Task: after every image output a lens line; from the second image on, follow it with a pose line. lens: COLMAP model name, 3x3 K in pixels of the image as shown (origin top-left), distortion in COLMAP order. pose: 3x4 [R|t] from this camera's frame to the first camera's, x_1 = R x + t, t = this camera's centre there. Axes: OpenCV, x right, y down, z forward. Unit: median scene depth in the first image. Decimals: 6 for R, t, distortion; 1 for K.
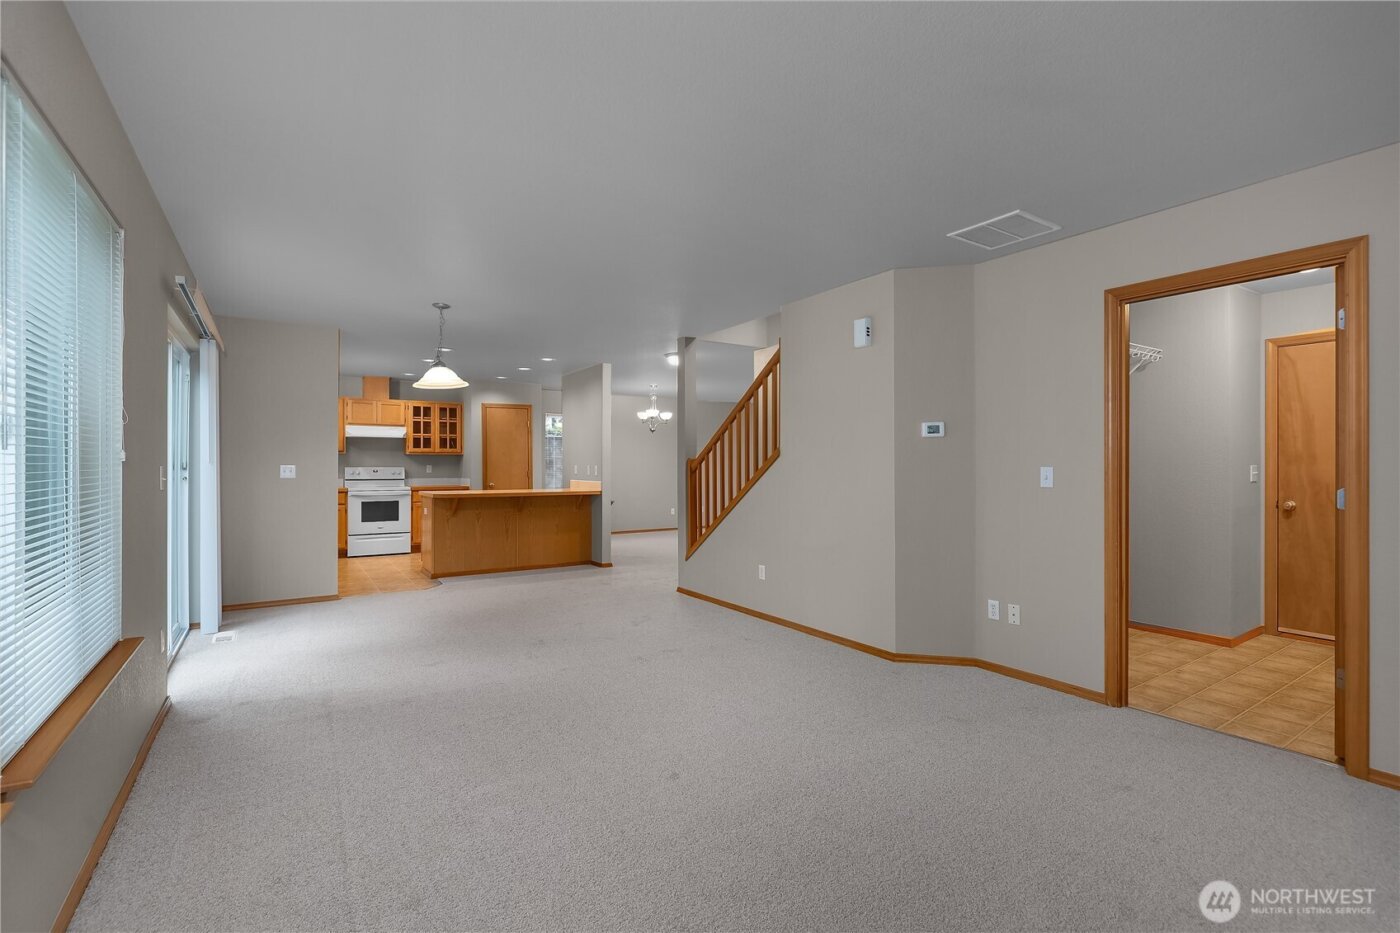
lens RADIAL K [[632.6, 0, 690.5], [0, 632.6, 464.5], [0, 0, 1]] dist [0.000943, 0.000226]
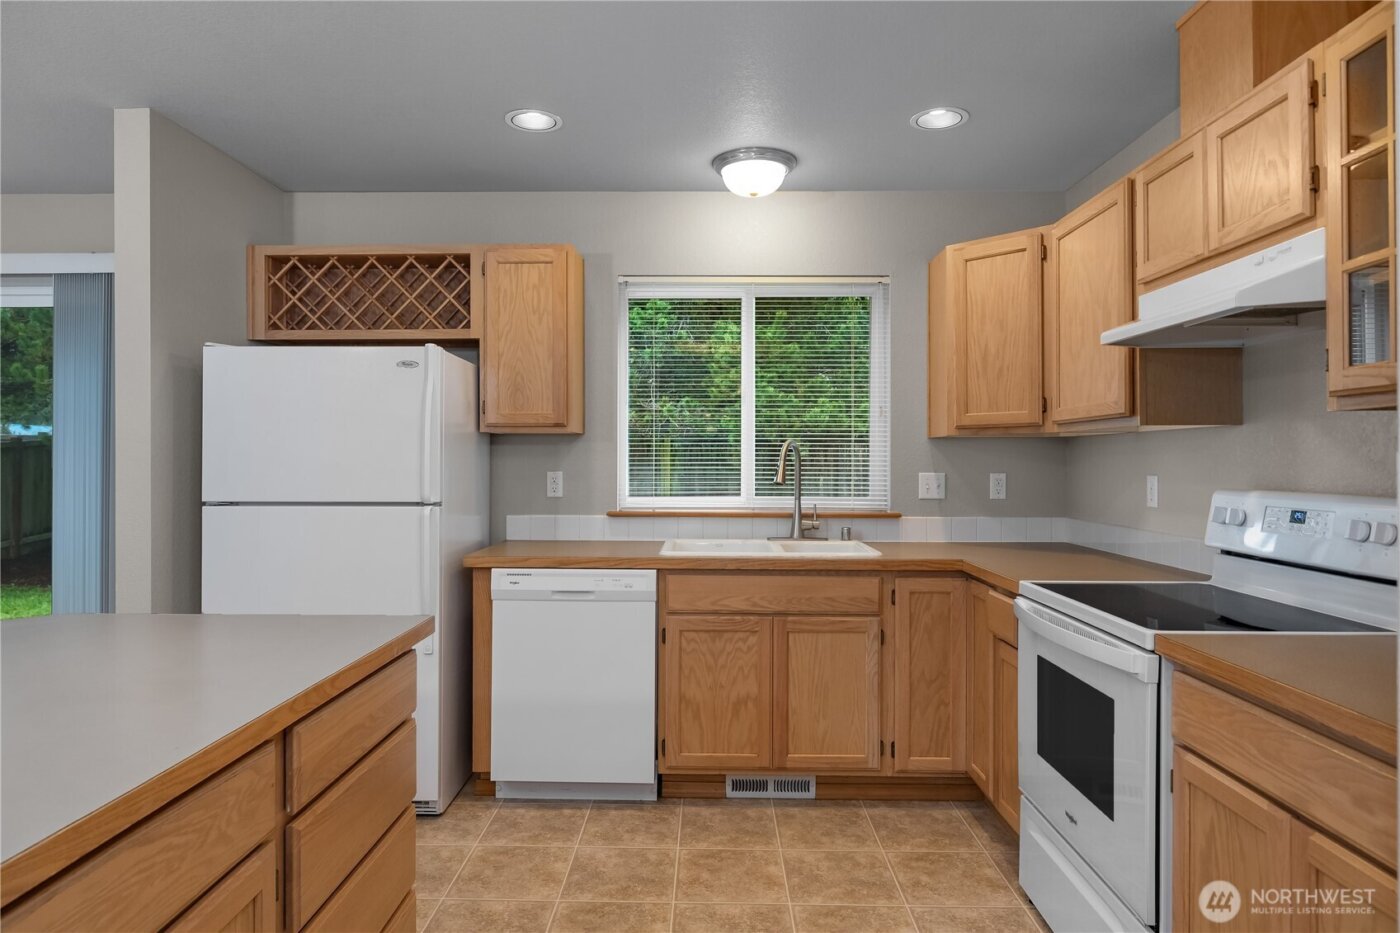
lens RADIAL K [[858.2, 0, 679.7], [0, 858.2, 460.1], [0, 0, 1]] dist [-0.002678, 0.004564]
pose [[-0.556001, -0.001125, -0.831181, -0.202305], [-0.000813, 0.999999, -0.000809, -0.004964], [0.831181, 0.000226, -0.556001, 0.984461]]
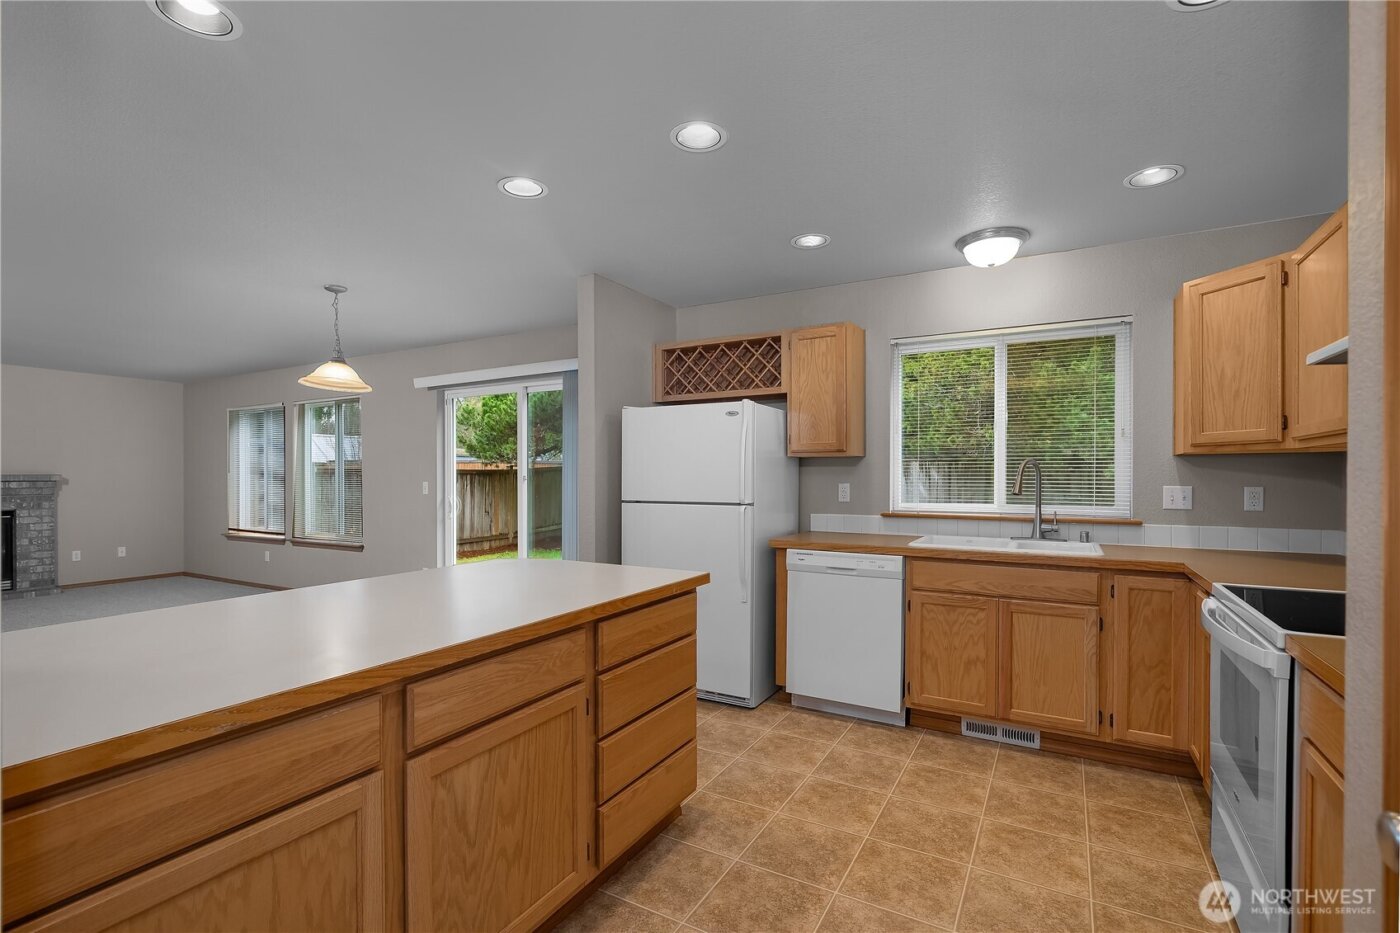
lens RADIAL K [[632.6, 0, 695.5], [0, 632.6, 482.8], [0, 0, 1]] dist [0.000943, 0.000226]
pose [[-0.881800, 0.005024, -0.471597, -0.222292], [0.000409, 0.999951, 0.009889, -0.004578], [0.471624, 0.008527, -0.881759, 1.035310]]
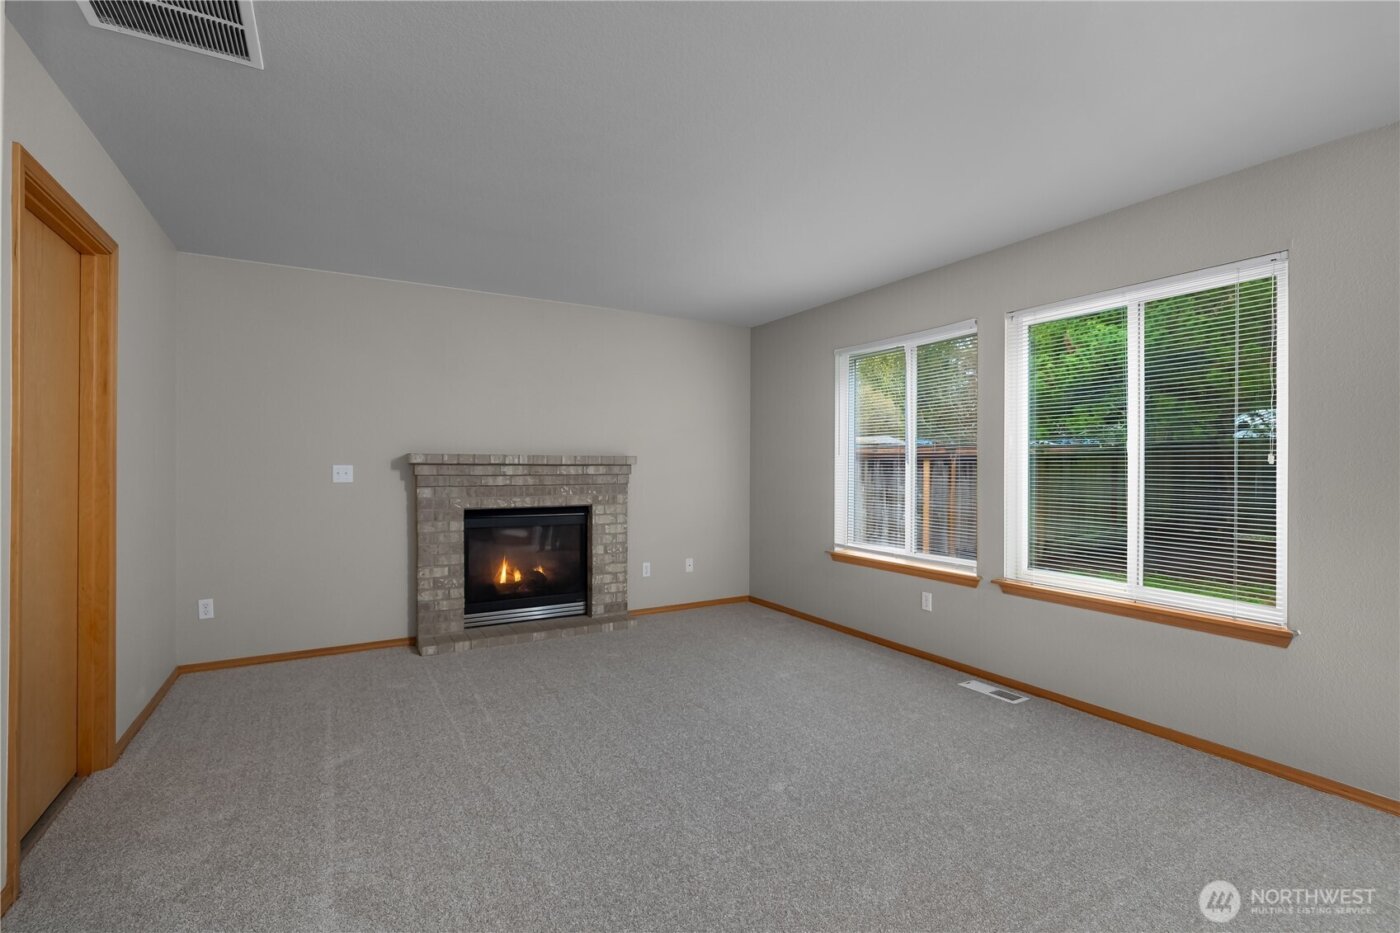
lens RADIAL K [[632.6, 0, 695.6], [0, 632.6, 464.9], [0, 0, 1]] dist [0.000943, 0.000226]
pose [[-0.998696, -0.004693, 0.050842, 0.002928], [-0.004726, 0.999989, -0.000530, -0.000092], [-0.050839, -0.000770, -0.998707, 0.562665]]
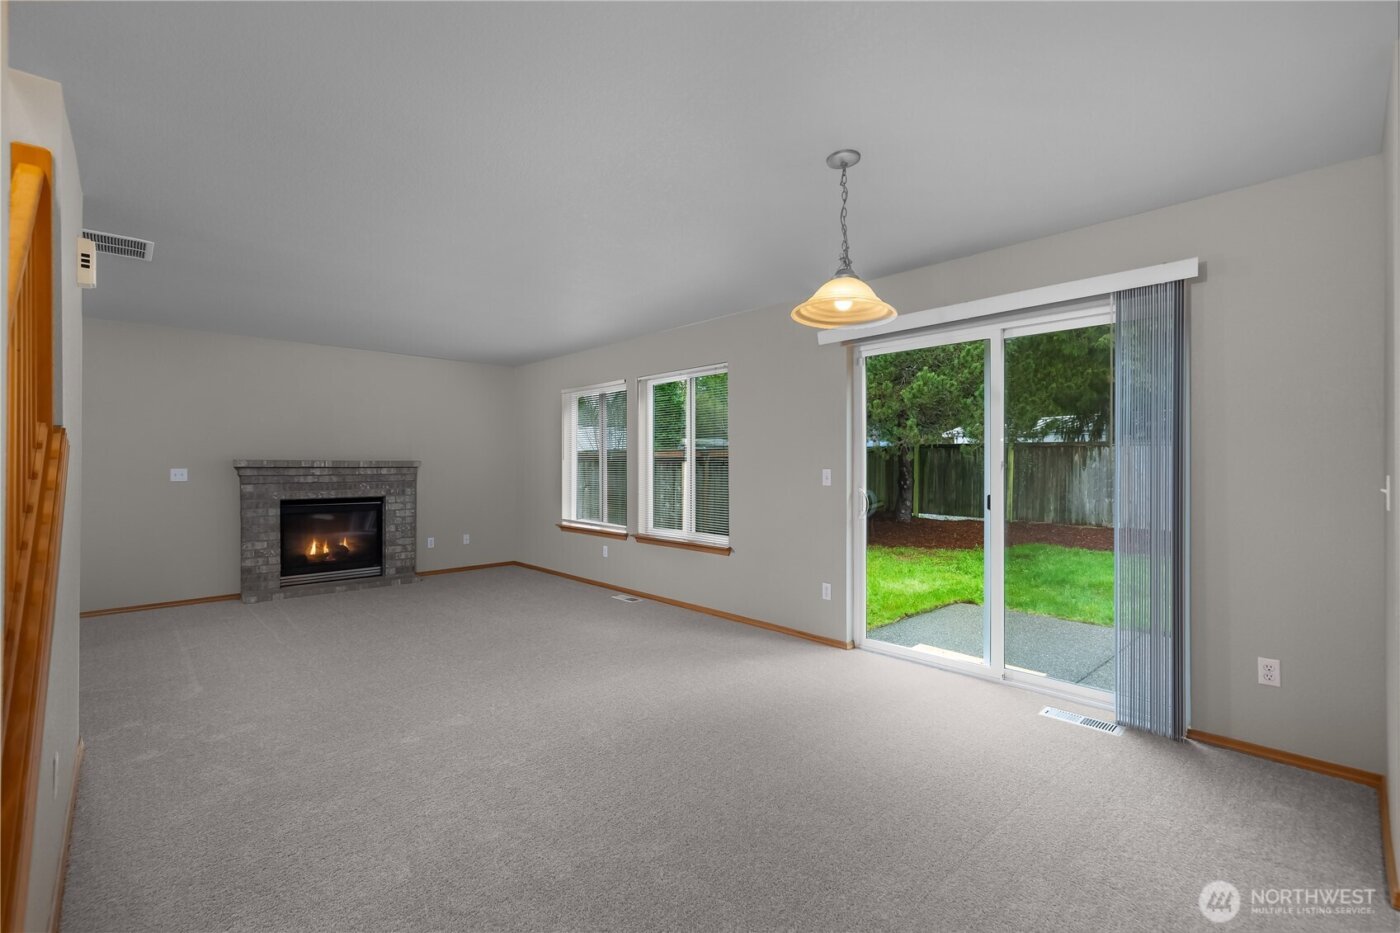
lens RADIAL K [[596.6, 0, 689.0], [0, 596.6, 461.7], [0, 0, 1]] dist [0.006172, -0.000030]
pose [[-0.983152, -0.001646, -0.182784, -0.099557], [-0.000576, 0.999982, -0.005908, -0.002525], [0.182790, -0.005703, -0.983135, 0.778122]]
